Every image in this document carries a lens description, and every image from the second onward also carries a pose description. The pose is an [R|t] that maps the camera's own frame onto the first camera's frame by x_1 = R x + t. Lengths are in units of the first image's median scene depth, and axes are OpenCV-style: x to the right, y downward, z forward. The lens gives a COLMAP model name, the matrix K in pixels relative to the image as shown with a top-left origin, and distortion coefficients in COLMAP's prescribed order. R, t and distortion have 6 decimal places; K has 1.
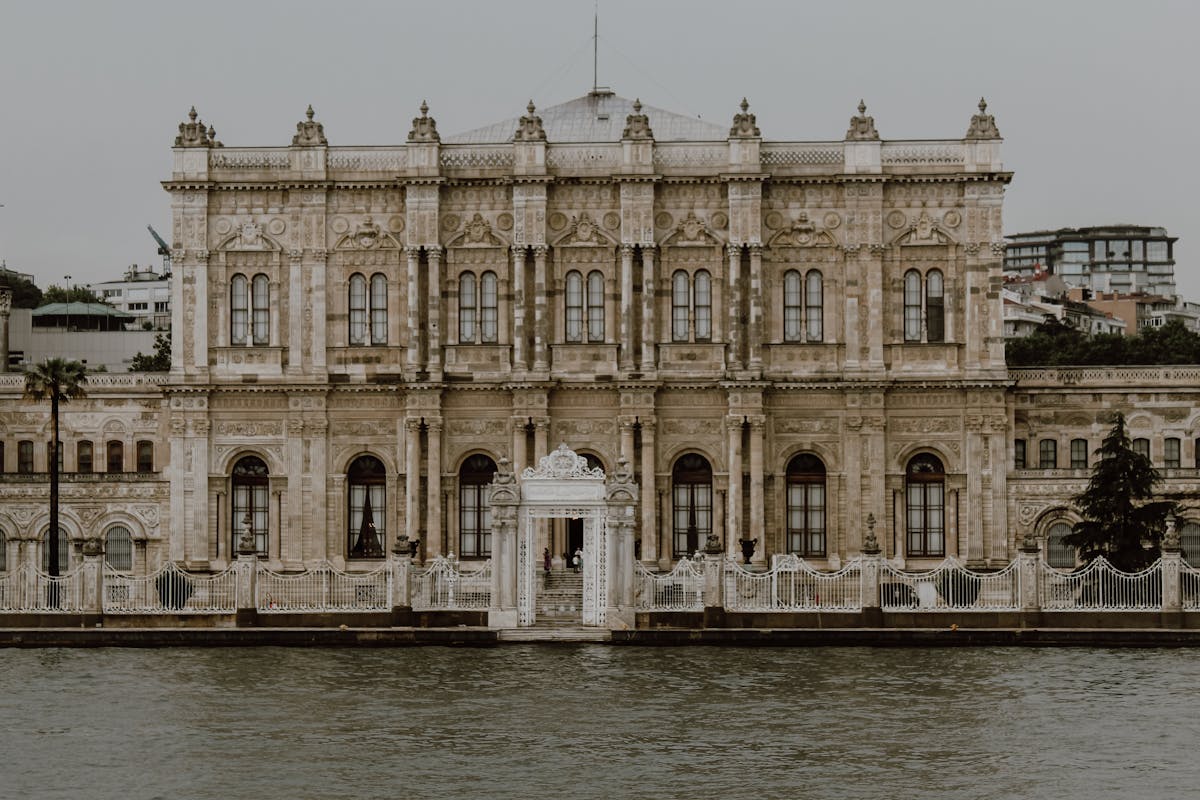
lens RADIAL K [[3419.9, 0, 604.1], [0, 3419.9, 397.2], [0, 0, 1]] dist [0.360488, 0.000000]
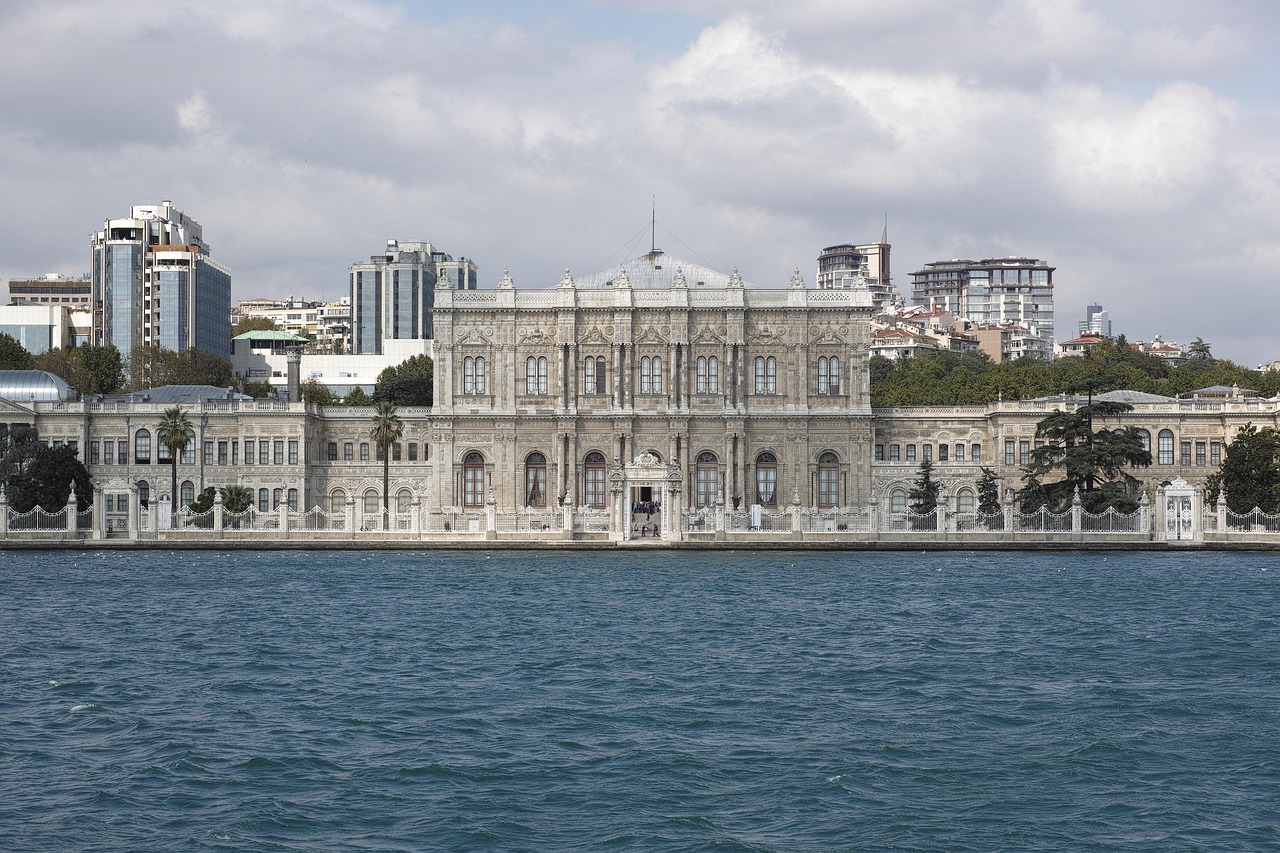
lens RADIAL K [[3647.9, 0, 637.4], [0, 3647.9, 431.8], [0, 0, 1]] dist [0.360488, 0.000000]
pose [[0.999817, 0.003515, 0.018798, -0.051288], [-0.003977, 0.999690, 0.024592, -0.044915], [-0.018706, -0.024662, 0.999521, -1.030469]]
